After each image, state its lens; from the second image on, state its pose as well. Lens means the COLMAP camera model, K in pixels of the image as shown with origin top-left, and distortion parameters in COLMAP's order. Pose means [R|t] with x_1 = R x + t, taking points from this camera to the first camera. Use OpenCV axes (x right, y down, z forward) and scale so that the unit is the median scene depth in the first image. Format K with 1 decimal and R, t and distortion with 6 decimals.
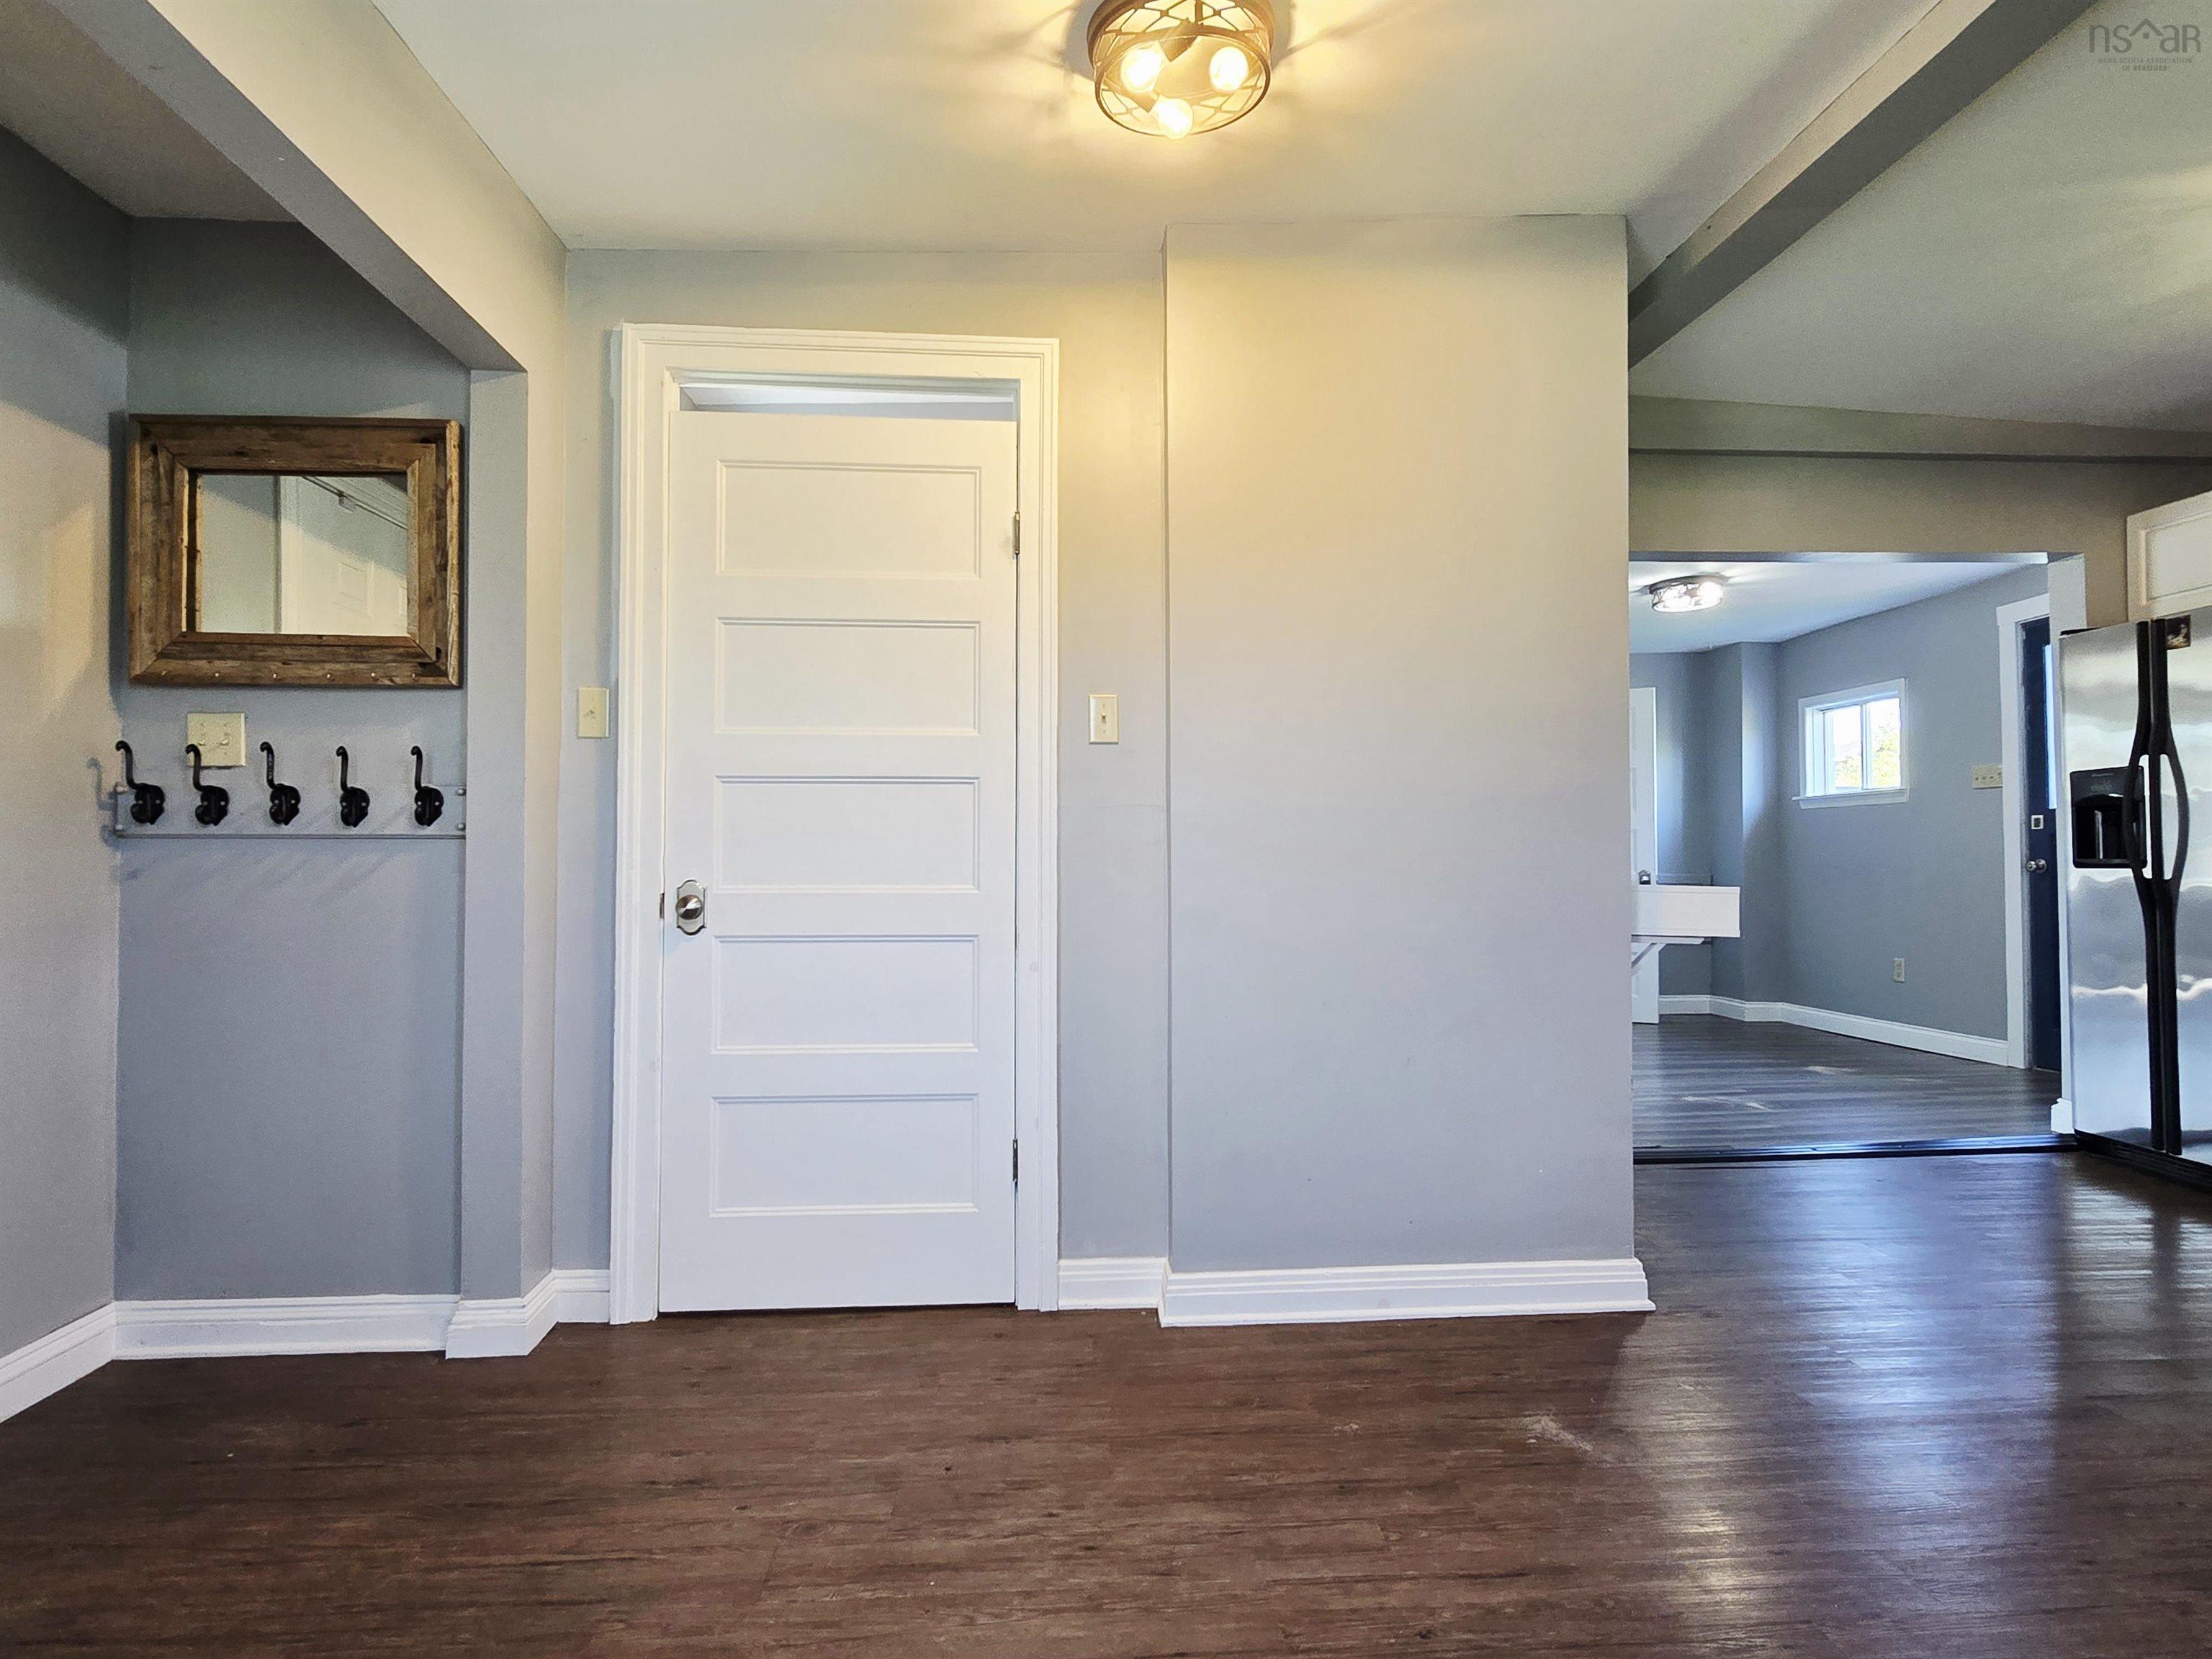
lens RADIAL K [[1266.8, 0, 1118.6], [0, 1266.8, 837.8], [0, 0, 1]] dist [0.004607, -0.000523]
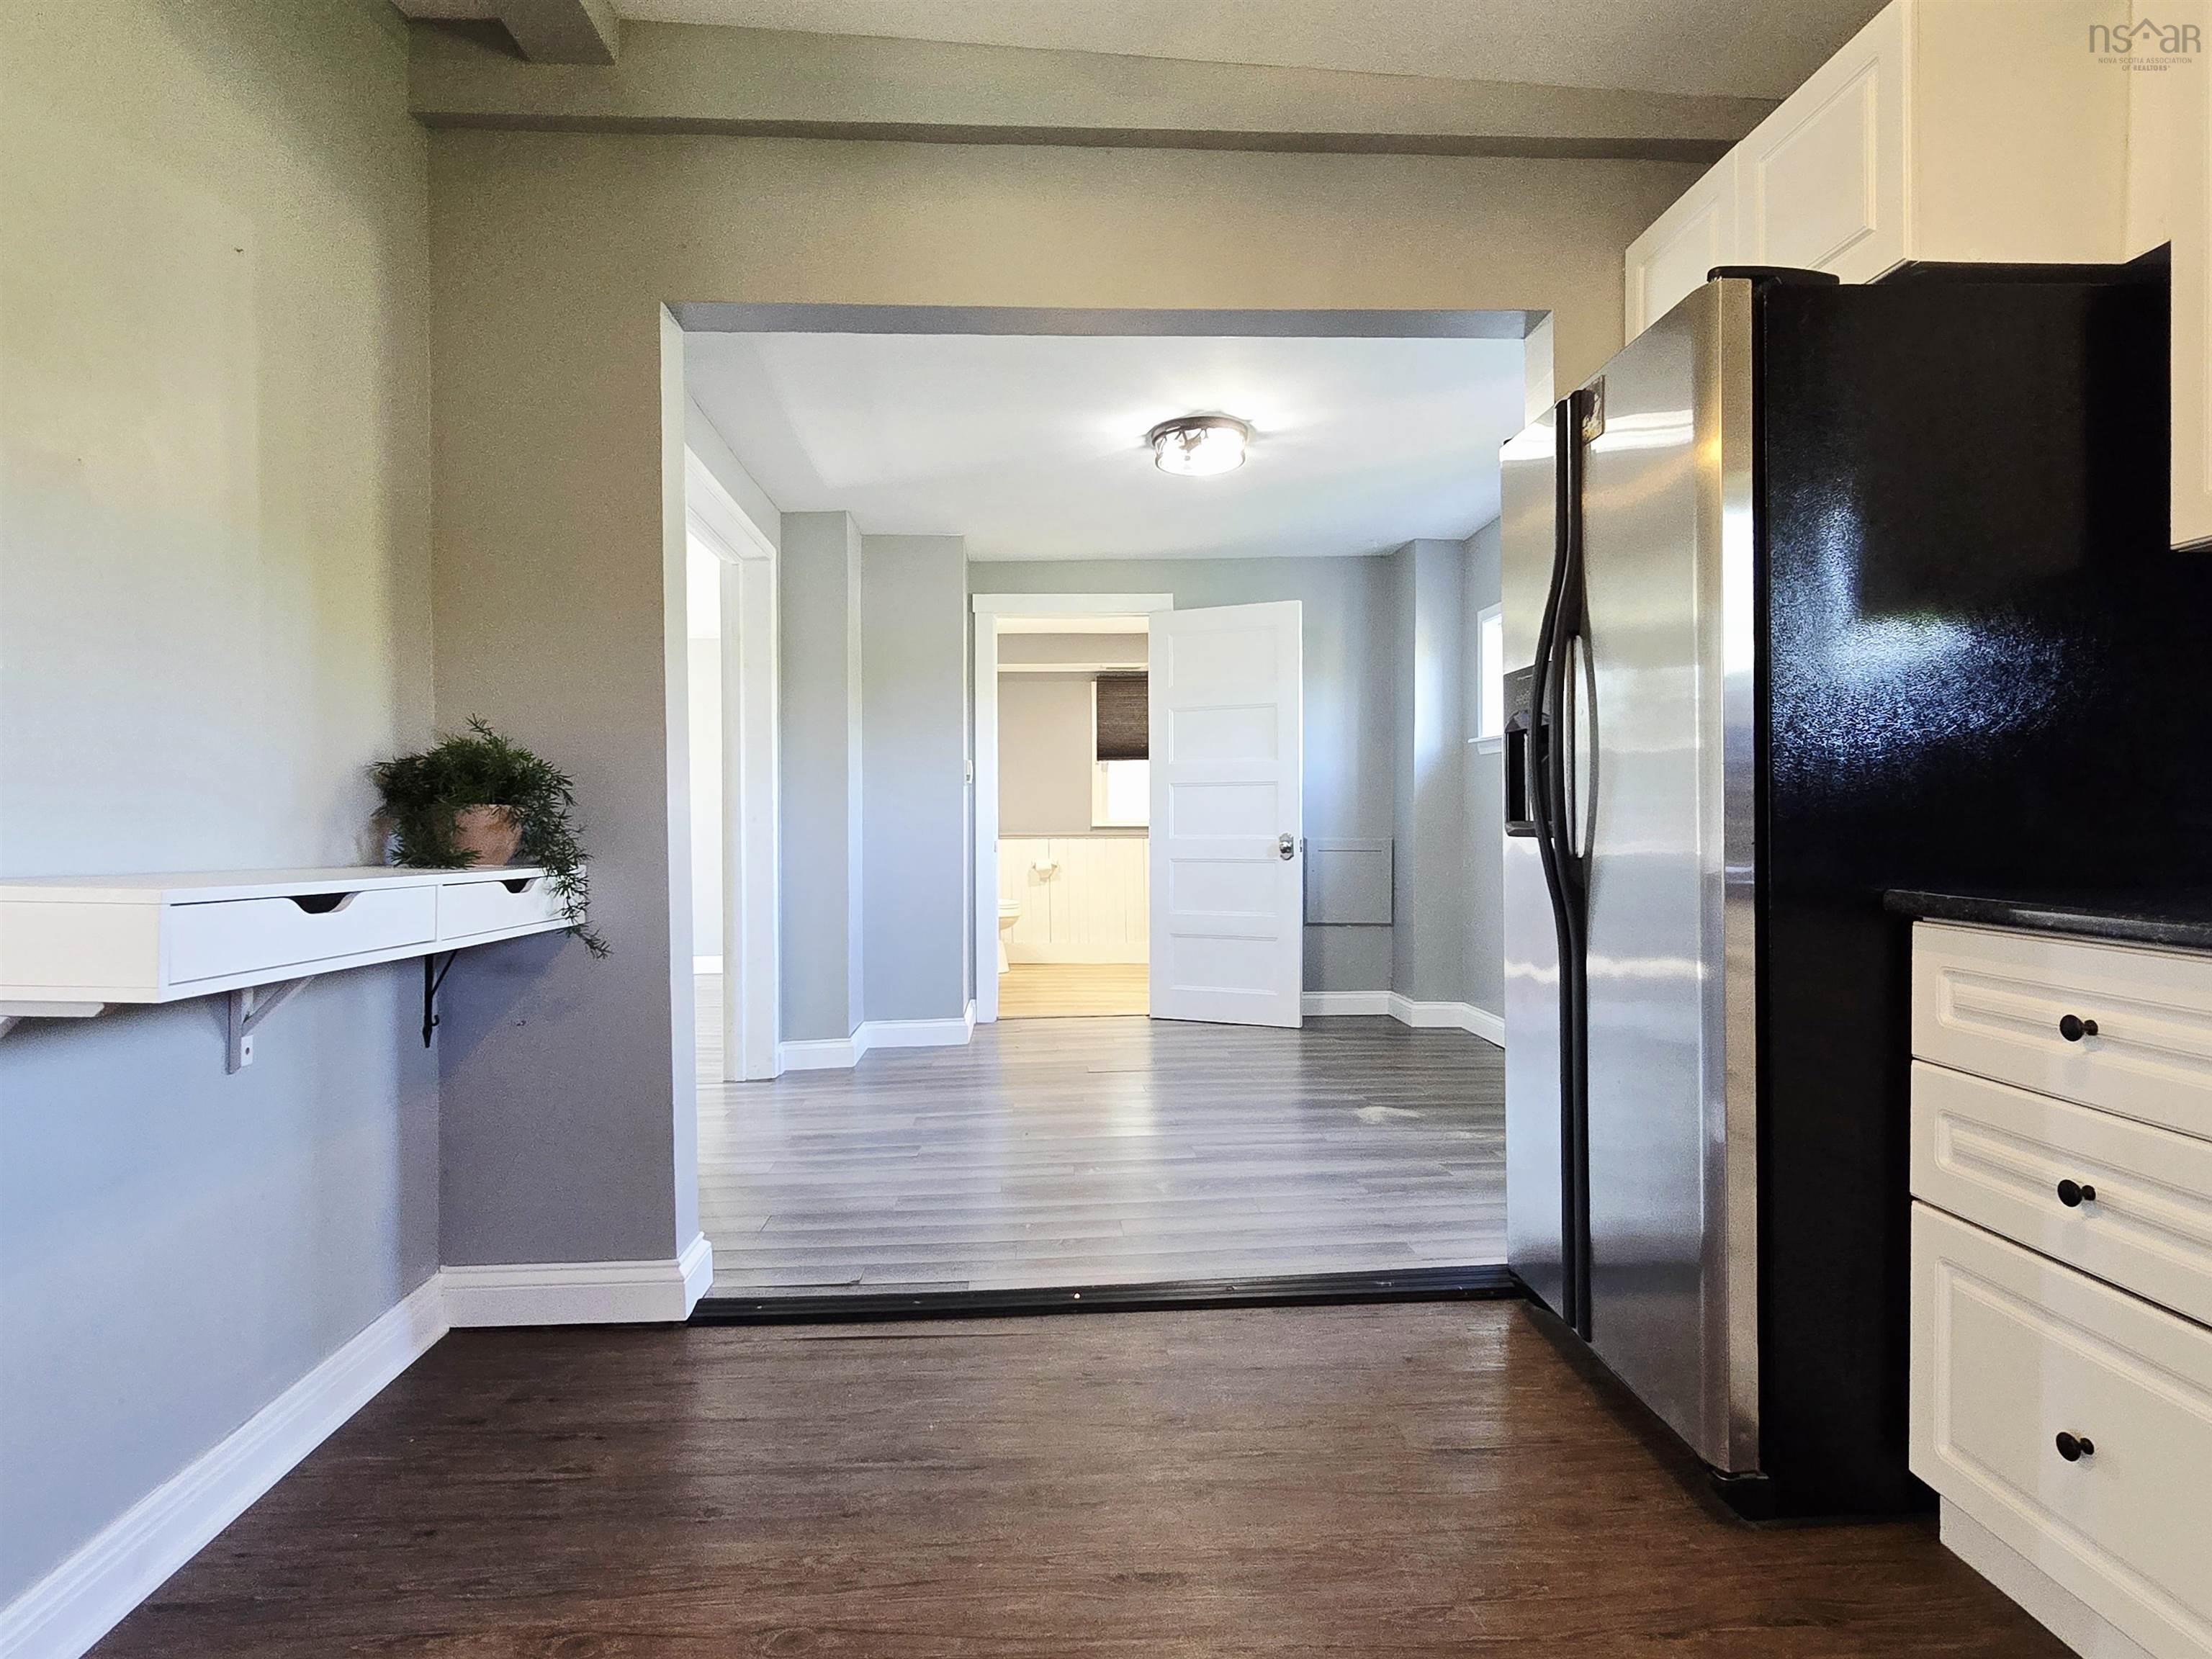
lens RADIAL K [[1246.8, 0, 1106.0], [0, 1246.8, 829.5], [0, 0, 1]] dist [0.016235, -0.000011]
pose [[0.999729, -0.001307, -0.023256, 0.445153], [0.001917, 0.999655, 0.026196, 0.003736], [0.023214, -0.026233, 0.999386, 0.314079]]
